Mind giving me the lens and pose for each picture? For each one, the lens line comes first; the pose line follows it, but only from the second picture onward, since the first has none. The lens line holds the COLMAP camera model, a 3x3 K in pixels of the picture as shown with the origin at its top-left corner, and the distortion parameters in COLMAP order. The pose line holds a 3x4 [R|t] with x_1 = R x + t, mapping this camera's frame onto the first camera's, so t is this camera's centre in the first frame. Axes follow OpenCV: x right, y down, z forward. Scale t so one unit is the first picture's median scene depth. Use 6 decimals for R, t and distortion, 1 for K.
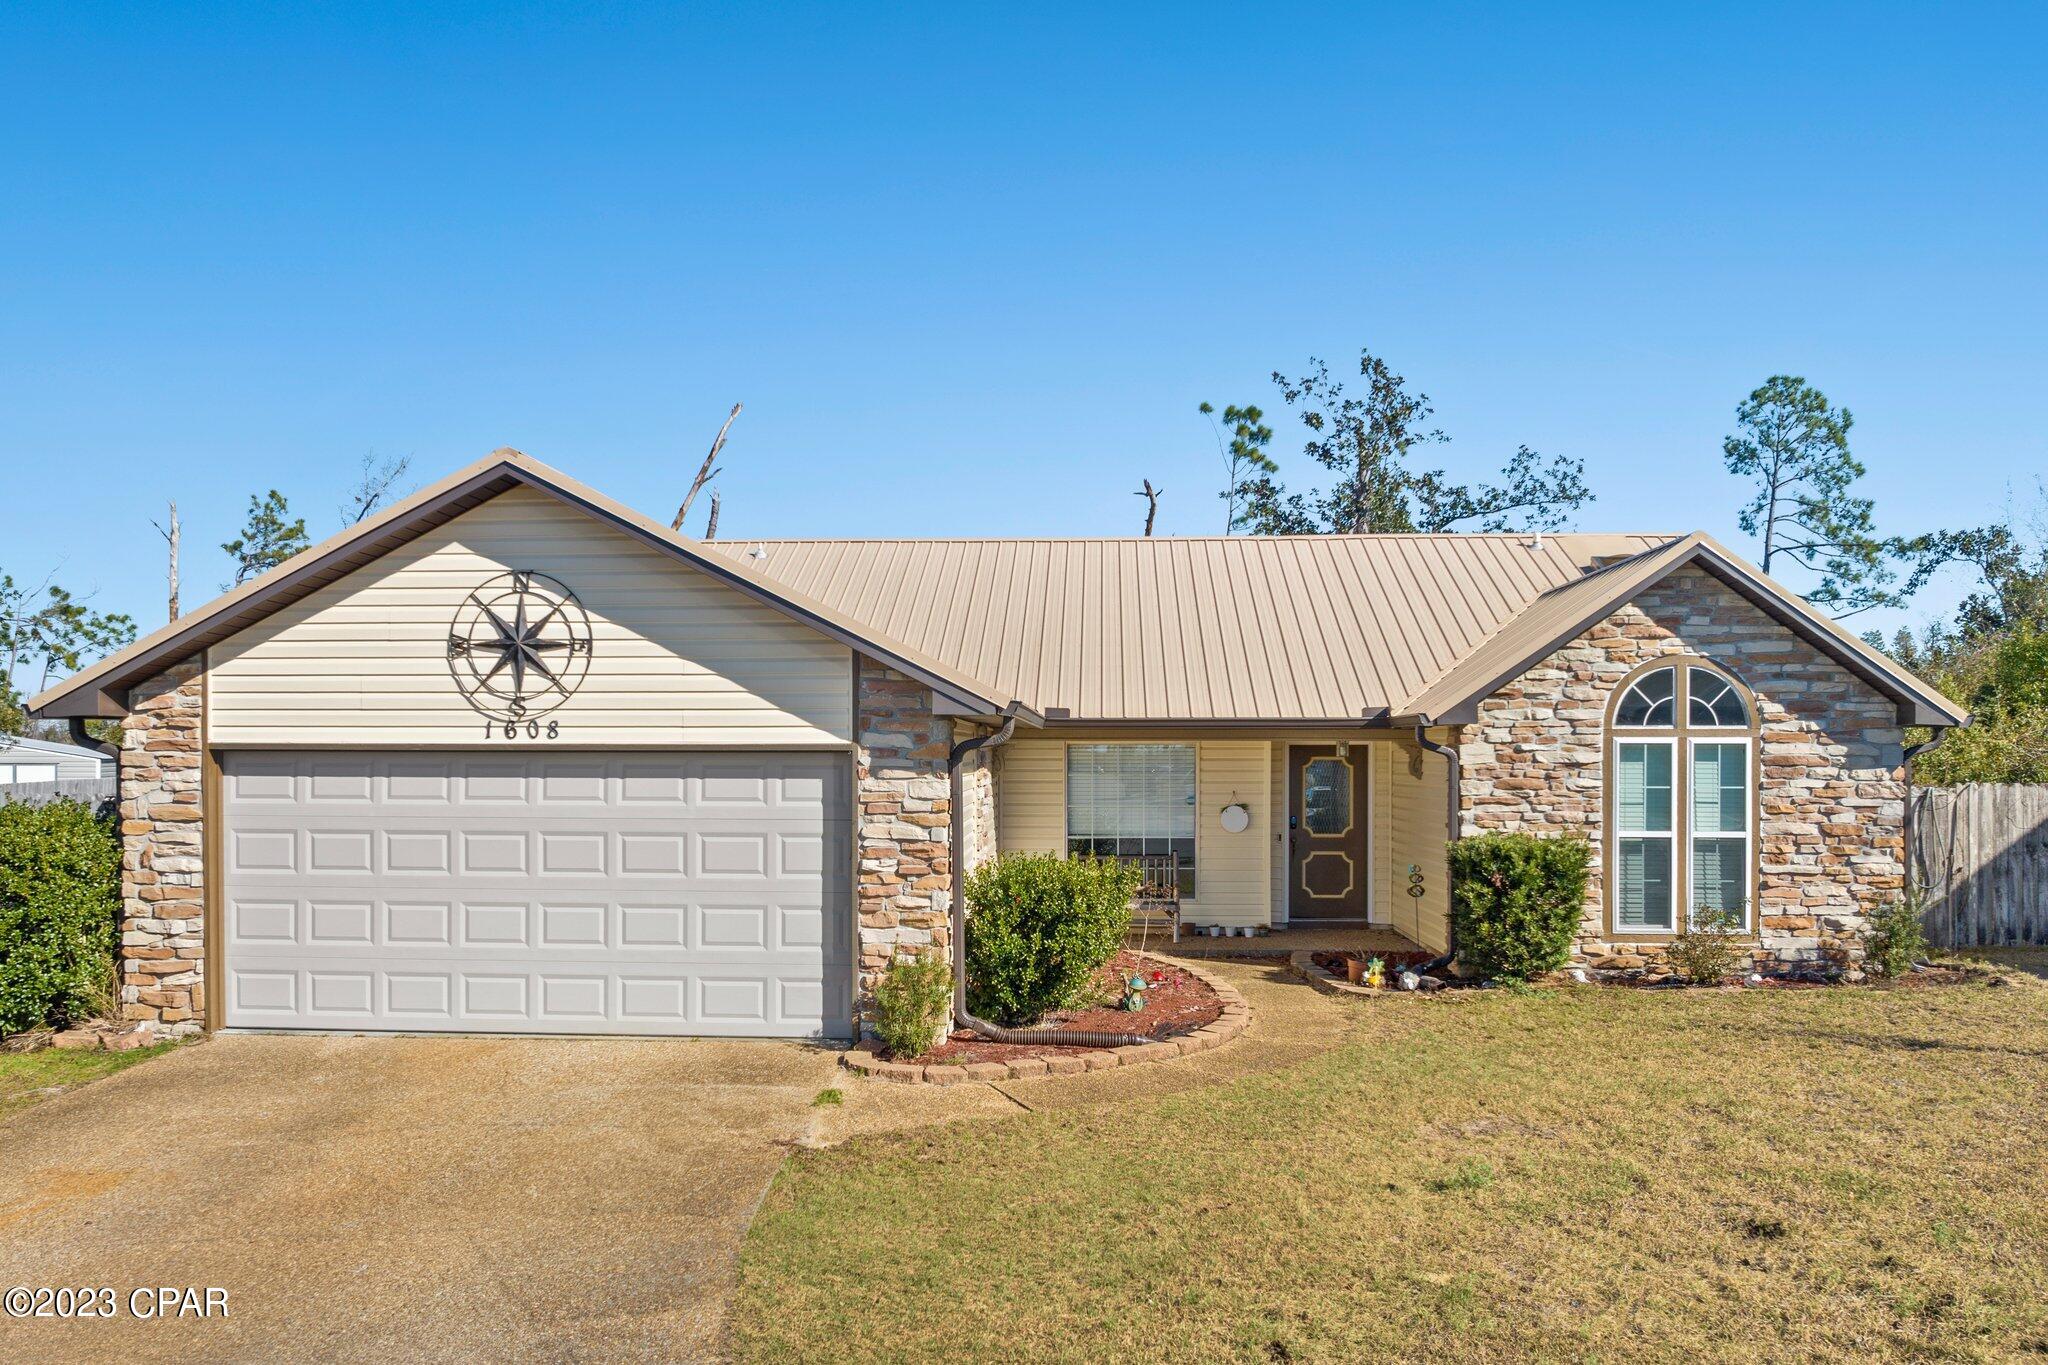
lens RADIAL K [[1472.8, 0, 1026.5], [0, 1472.8, 977.8], [0, 0, 1]] dist [0.003997, -0.035915]
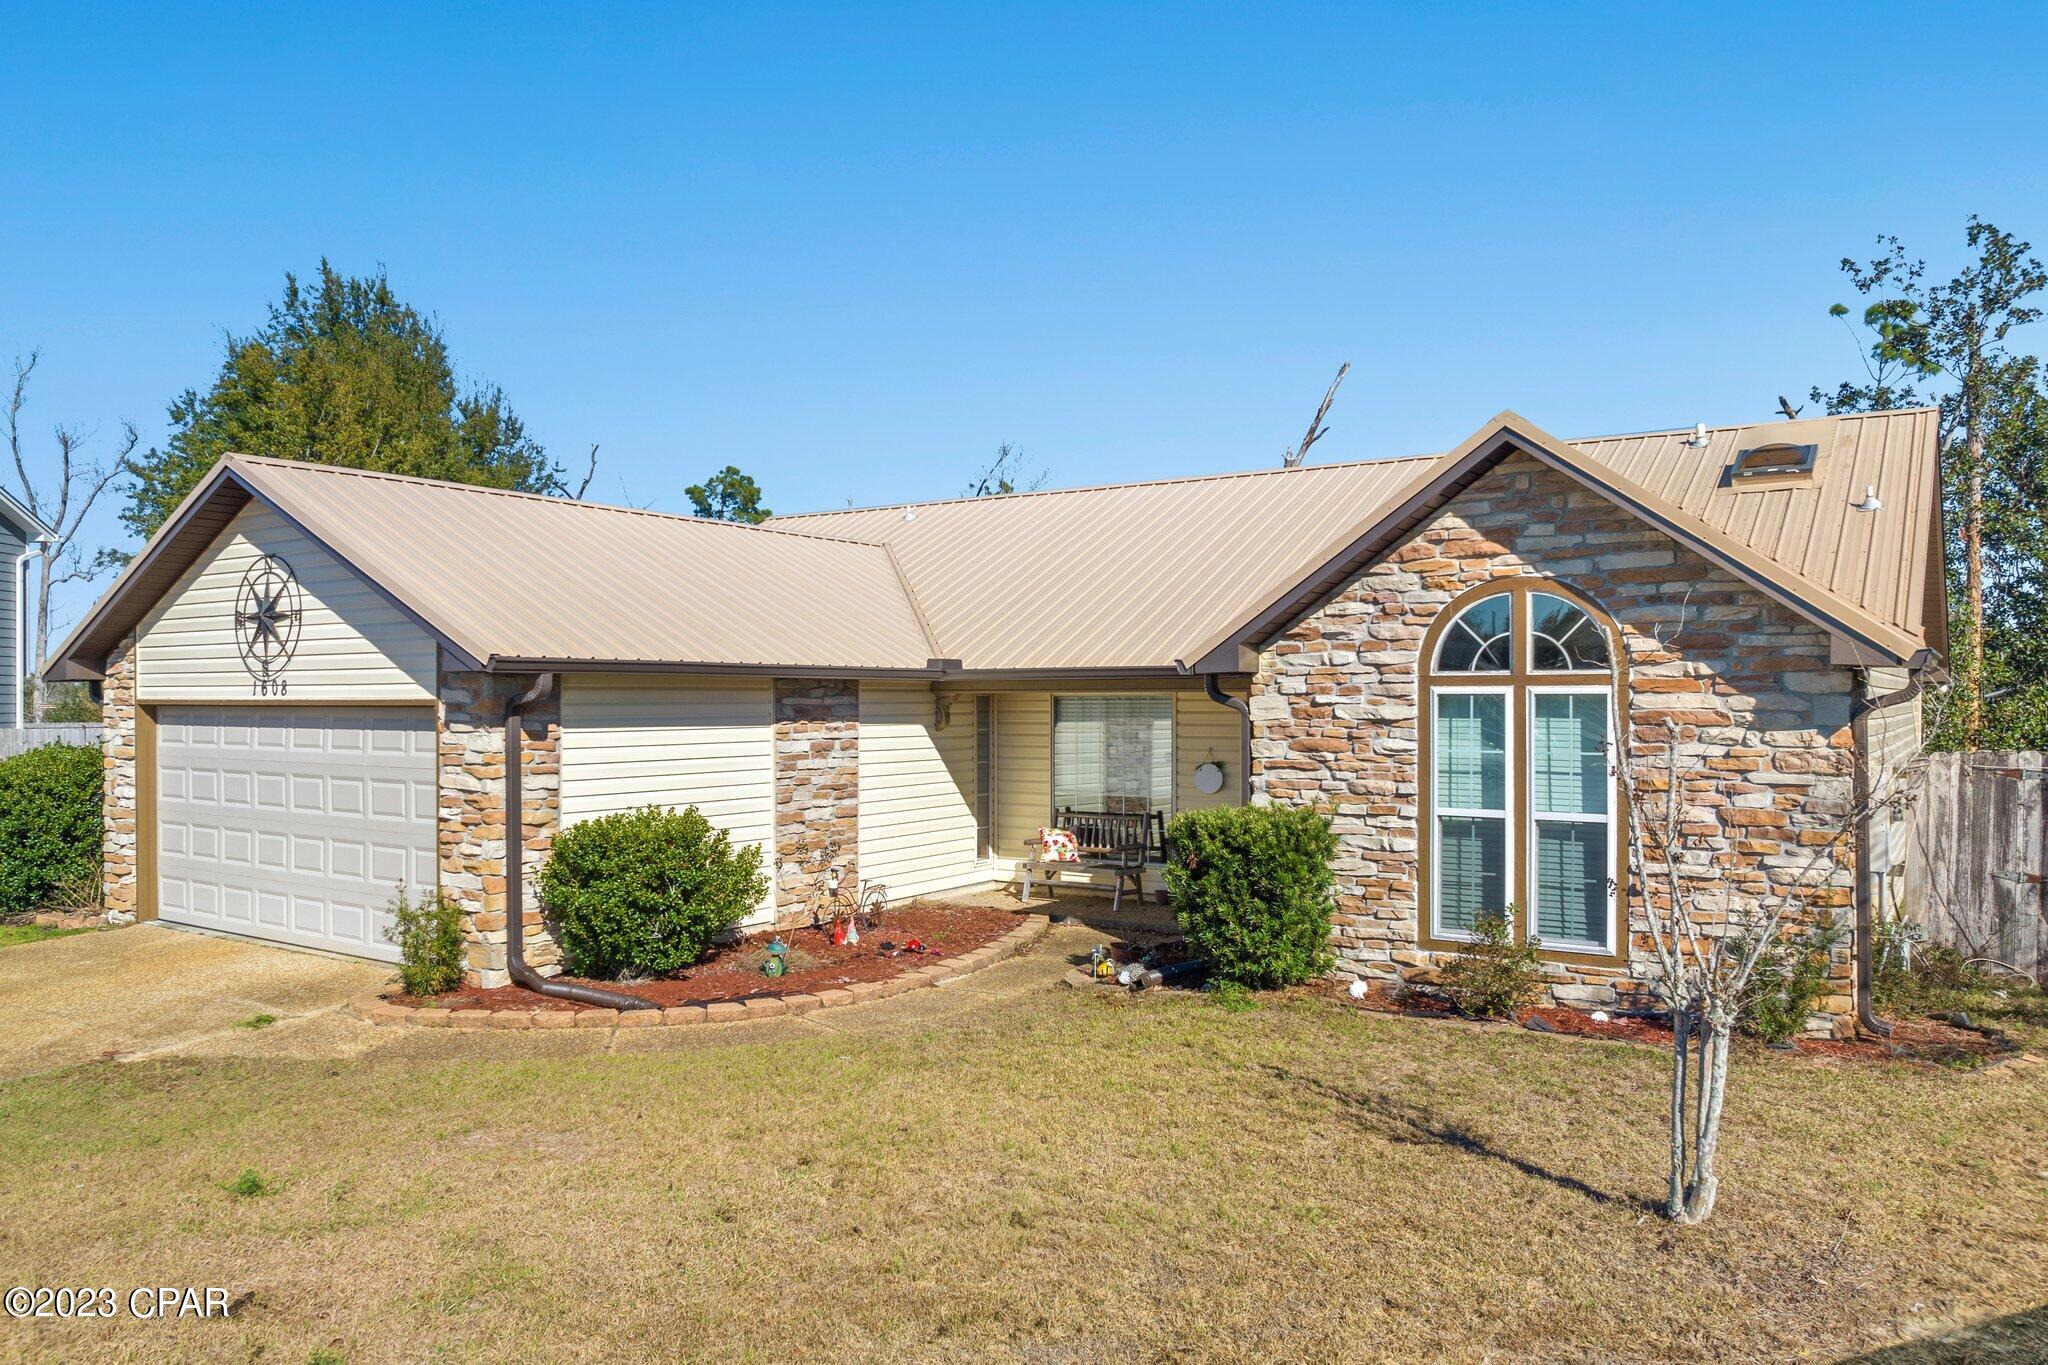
lens RADIAL K [[1388.3, 0, 1024.5], [0, 1388.3, 891.2], [0, 0, 1]] dist [-0.008895, -0.004470]
pose [[0.866623, 0.066852, -0.494465, 0.586690], [-0.074425, 0.997217, 0.004384, -0.043469], [0.493382, 0.033002, 0.869186, 0.264466]]
